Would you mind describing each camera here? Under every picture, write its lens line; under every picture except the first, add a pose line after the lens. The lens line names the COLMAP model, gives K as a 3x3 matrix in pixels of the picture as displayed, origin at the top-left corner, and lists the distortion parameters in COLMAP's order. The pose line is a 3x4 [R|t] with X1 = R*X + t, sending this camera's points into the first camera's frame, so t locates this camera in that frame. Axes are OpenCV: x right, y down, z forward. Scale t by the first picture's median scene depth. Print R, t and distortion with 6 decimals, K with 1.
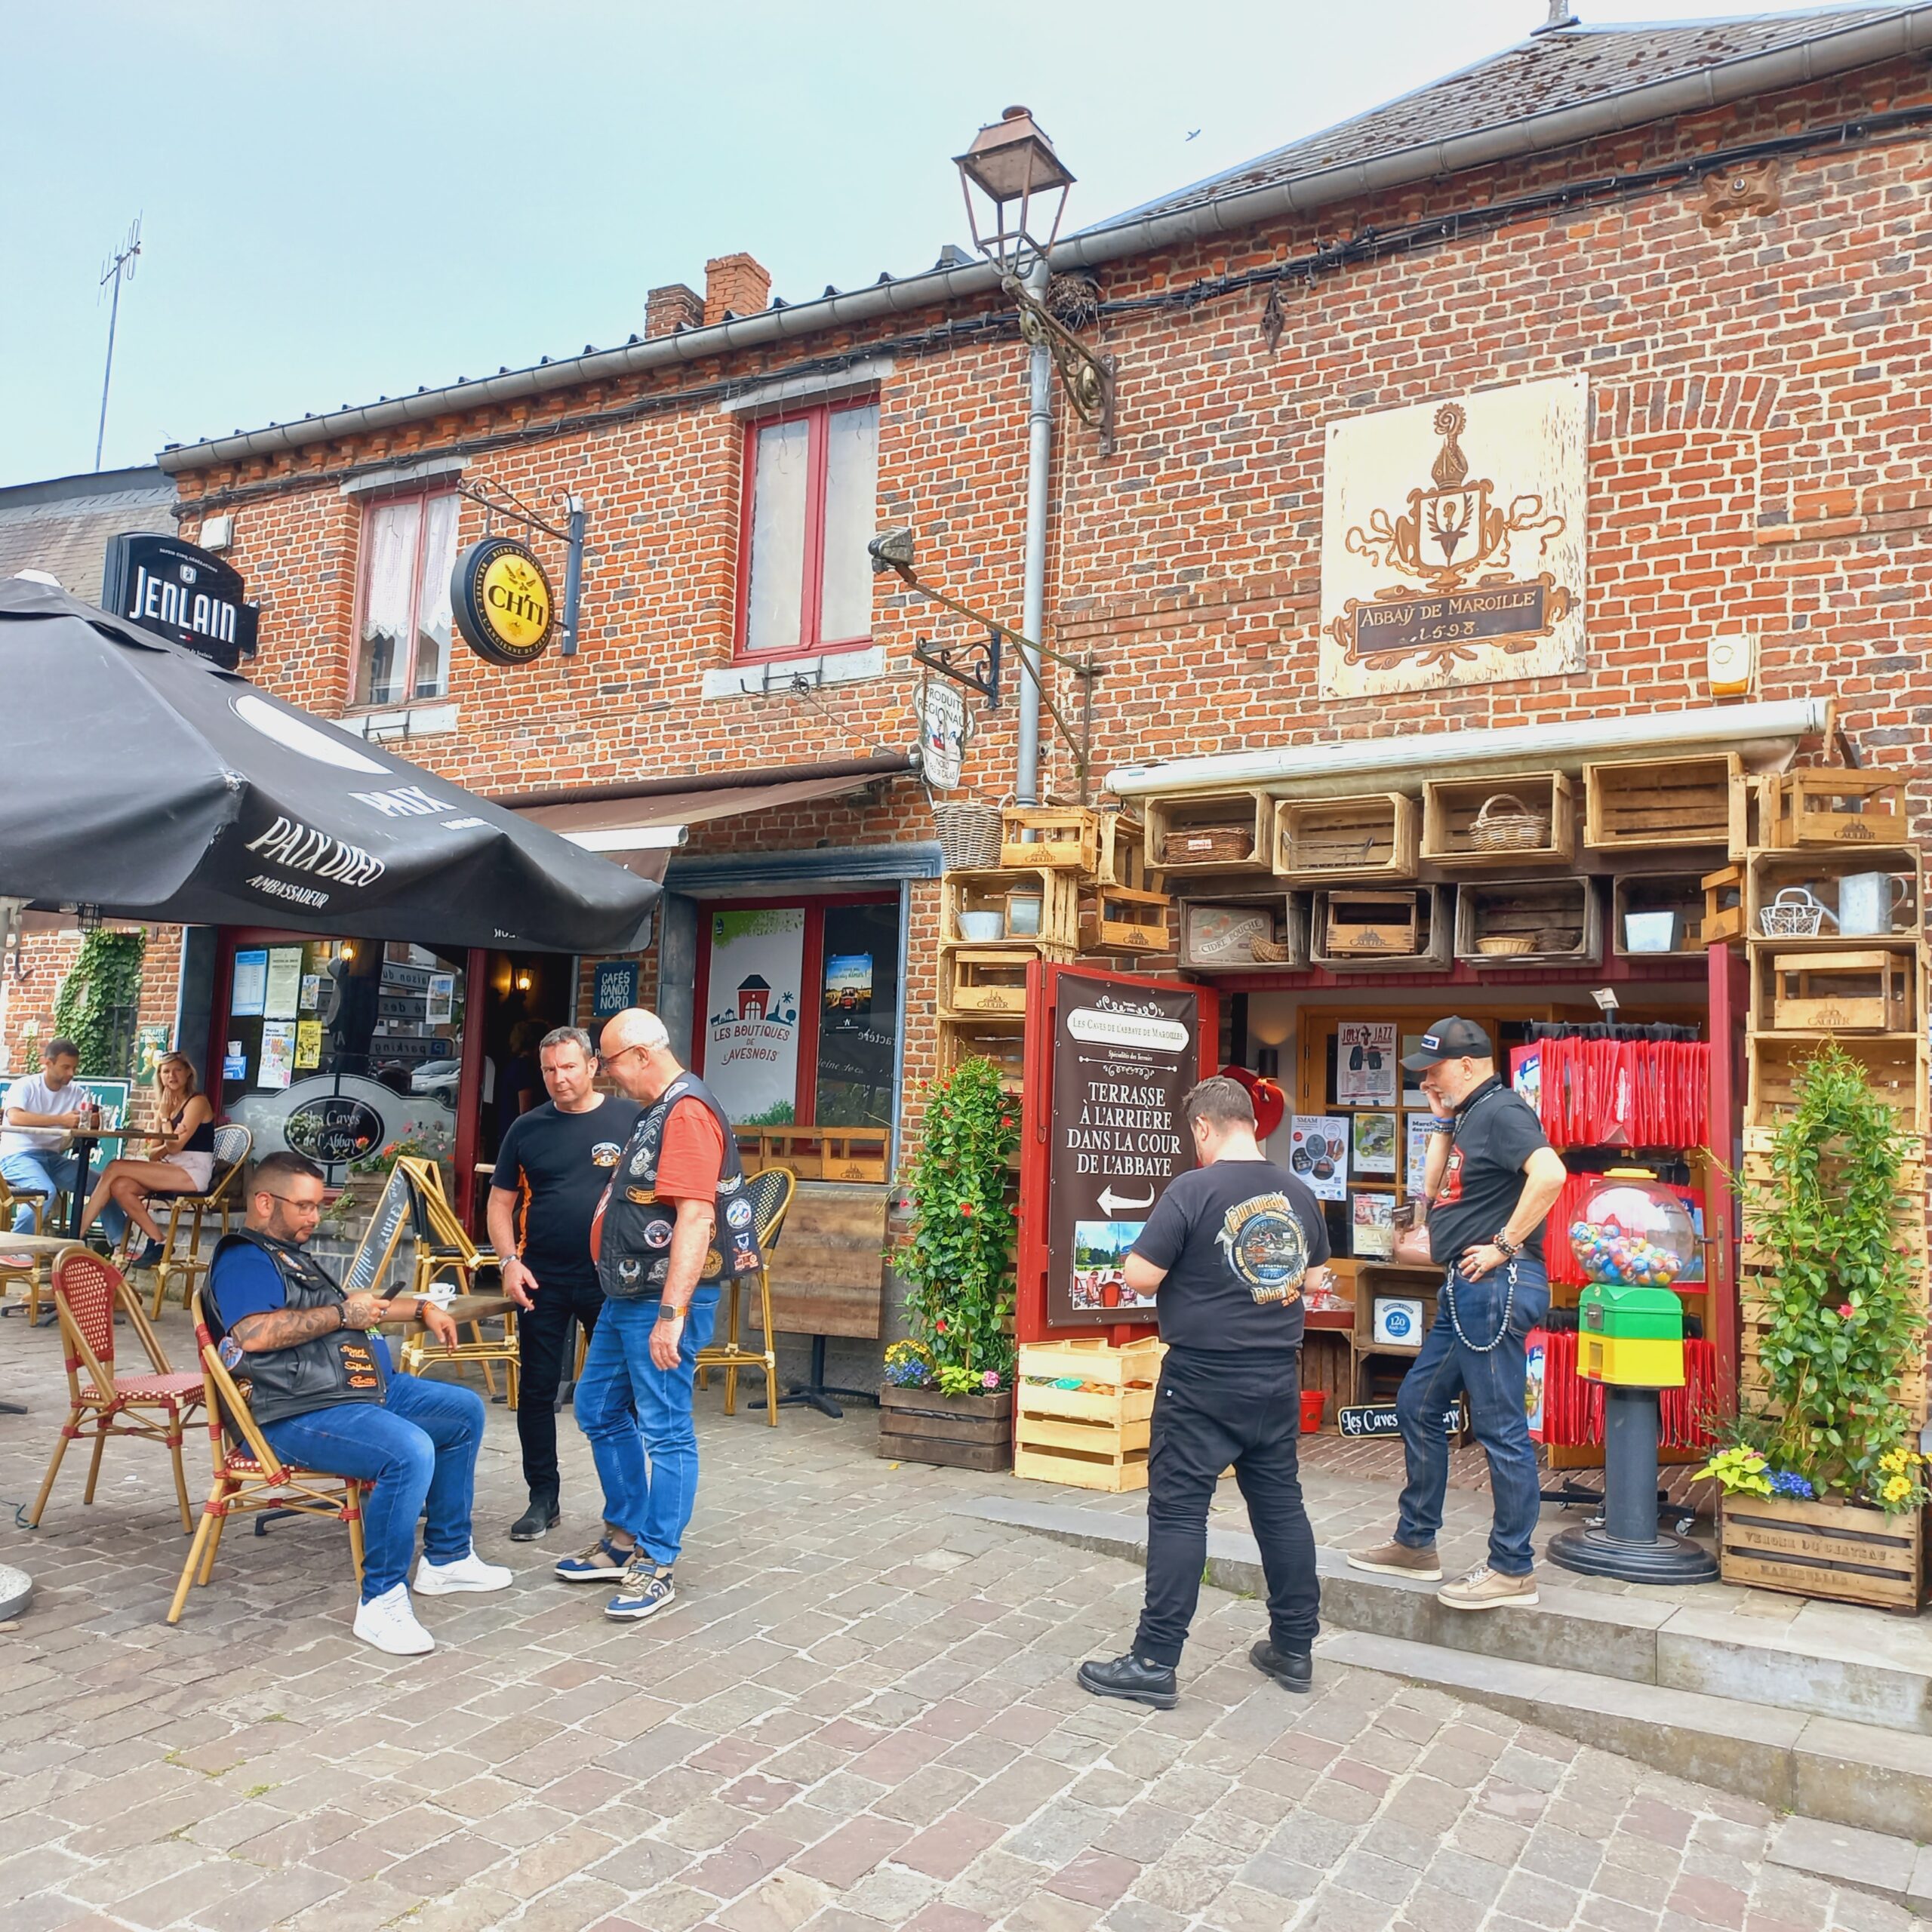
lens RADIAL K [[1876.0, 0, 971.1], [0, 1876.0, 972.1], [0, 0, 1]] dist [0.033616, 0.000000]
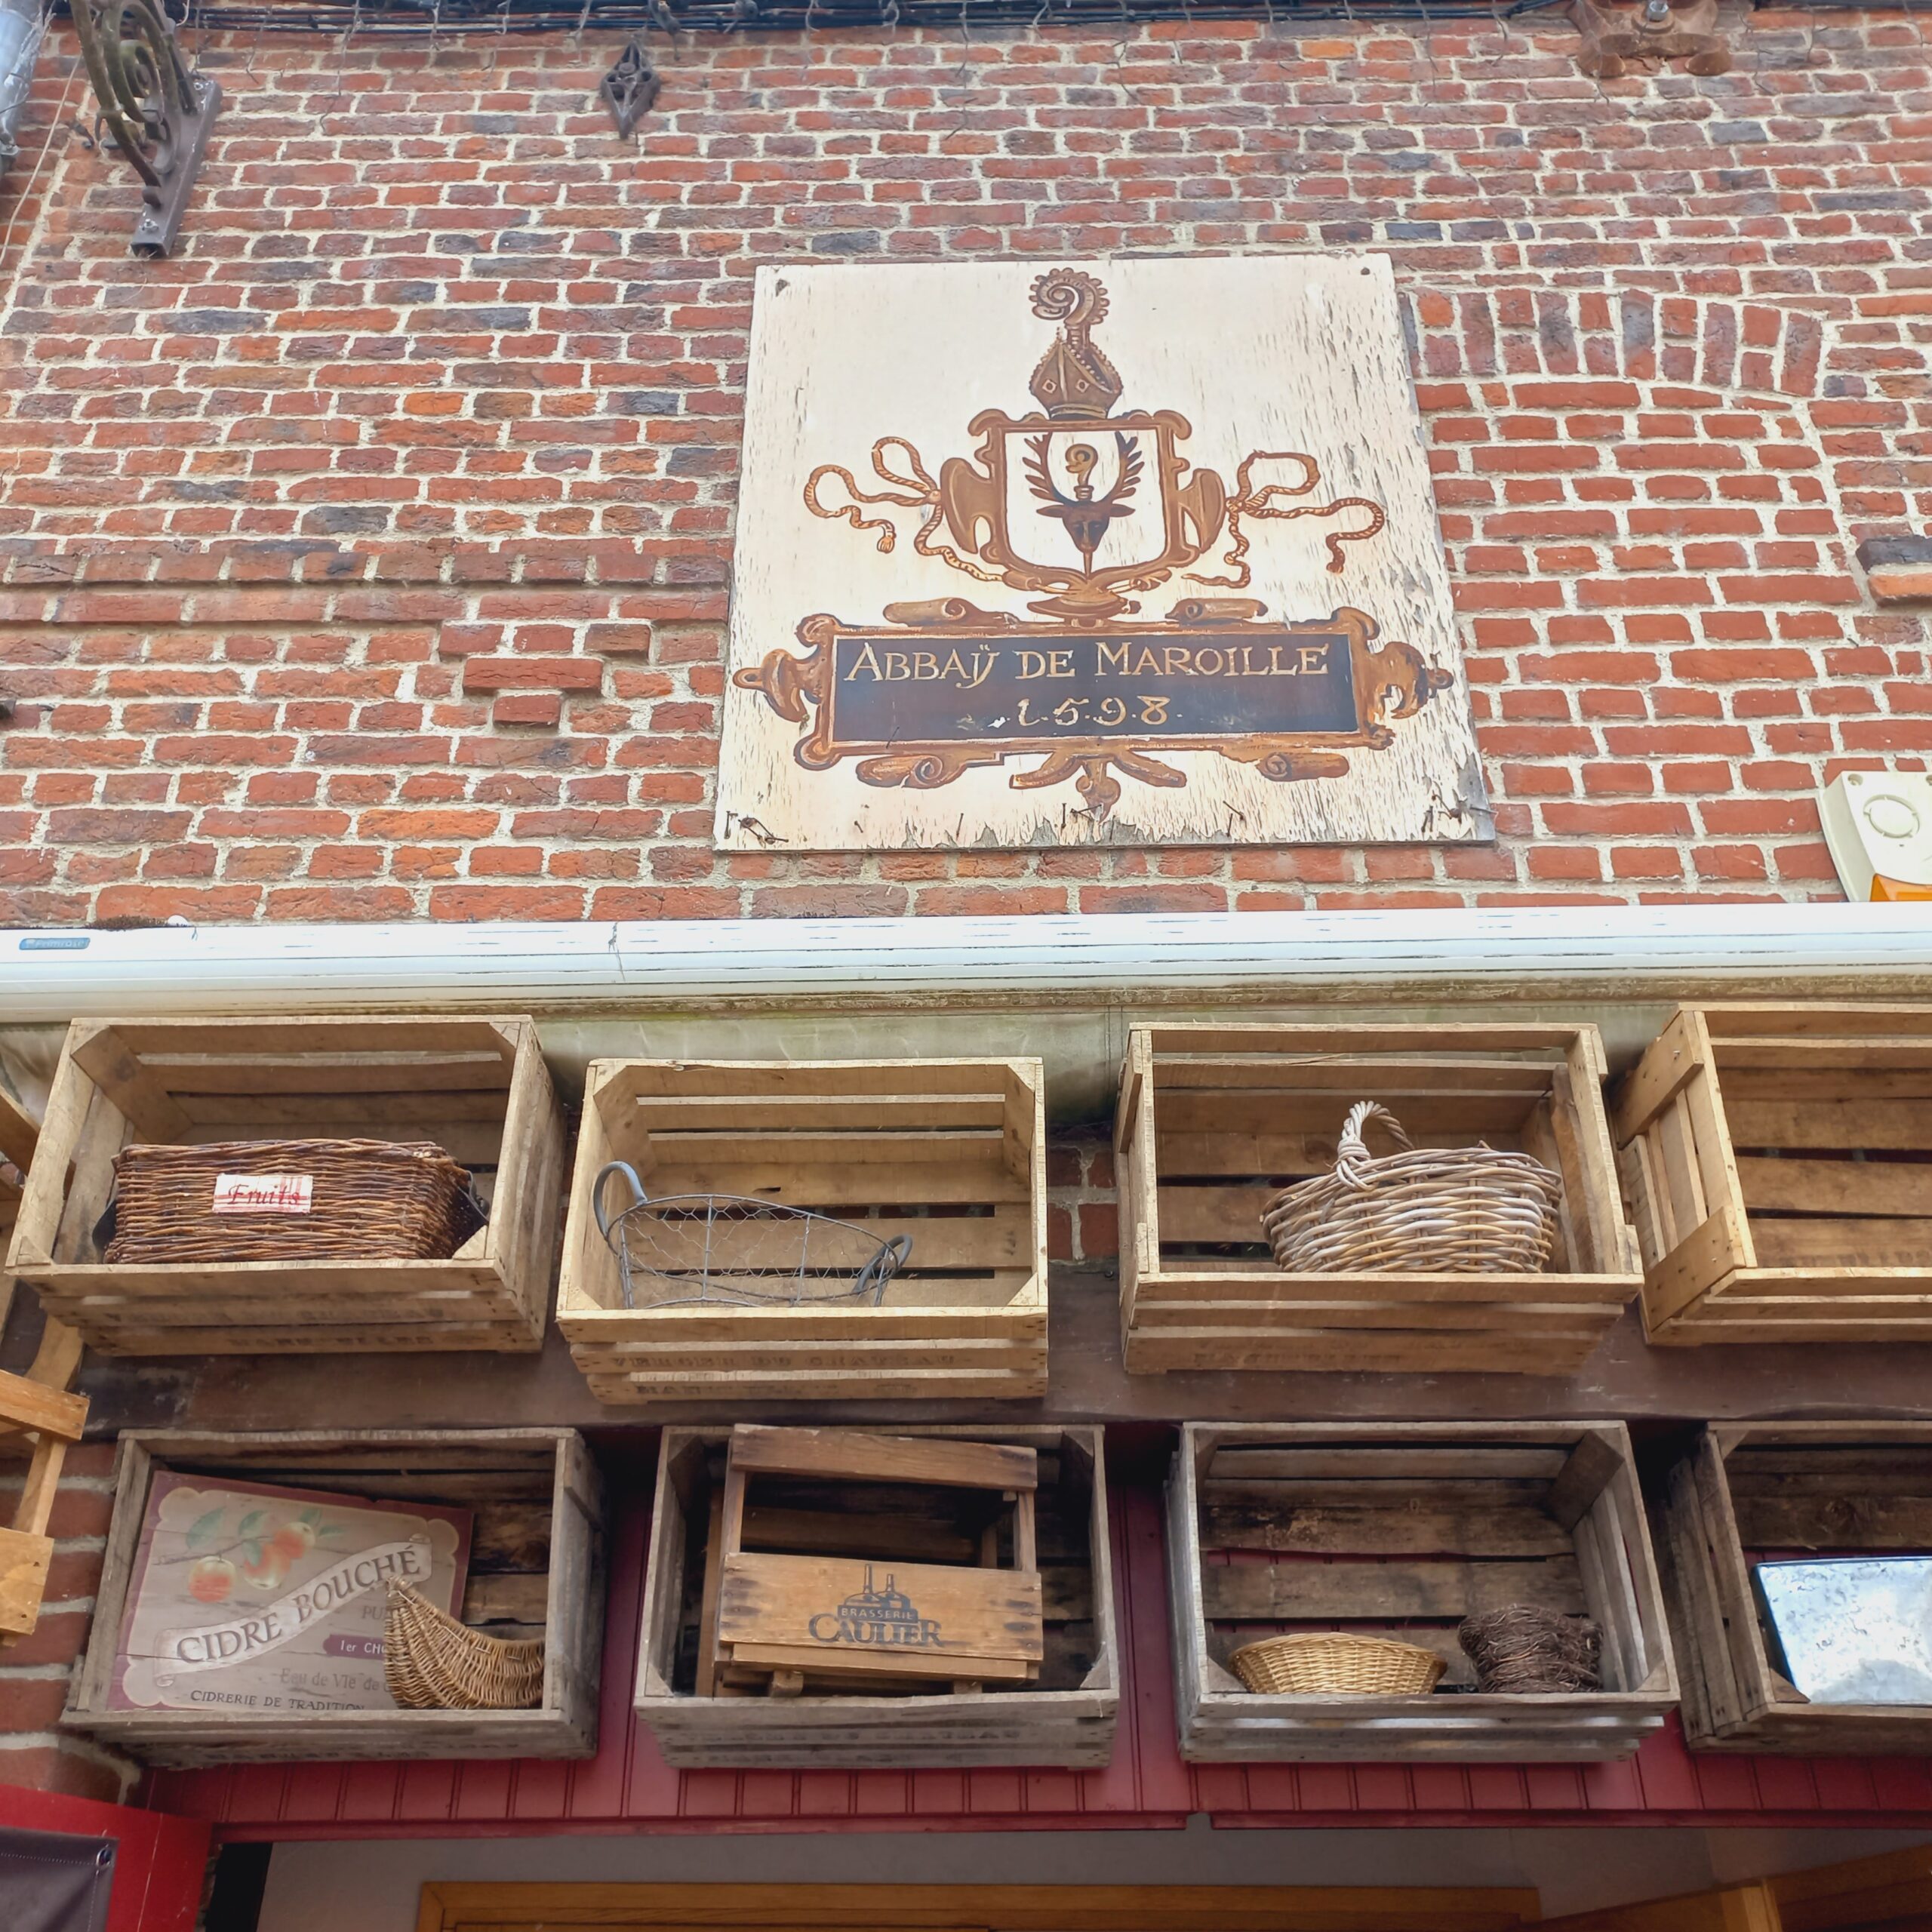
lens RADIAL K [[1876.0, 0, 966.0], [0, 1876.0, 968.3], [0, 0, 1]] dist [0.033616, 0.000000]
pose [[0.872541, 0.211353, 0.440458, 0.086184], [-0.018104, 0.914945, -0.403172, 0.005292], [-0.488206, 0.343810, 0.802153, 0.740925]]
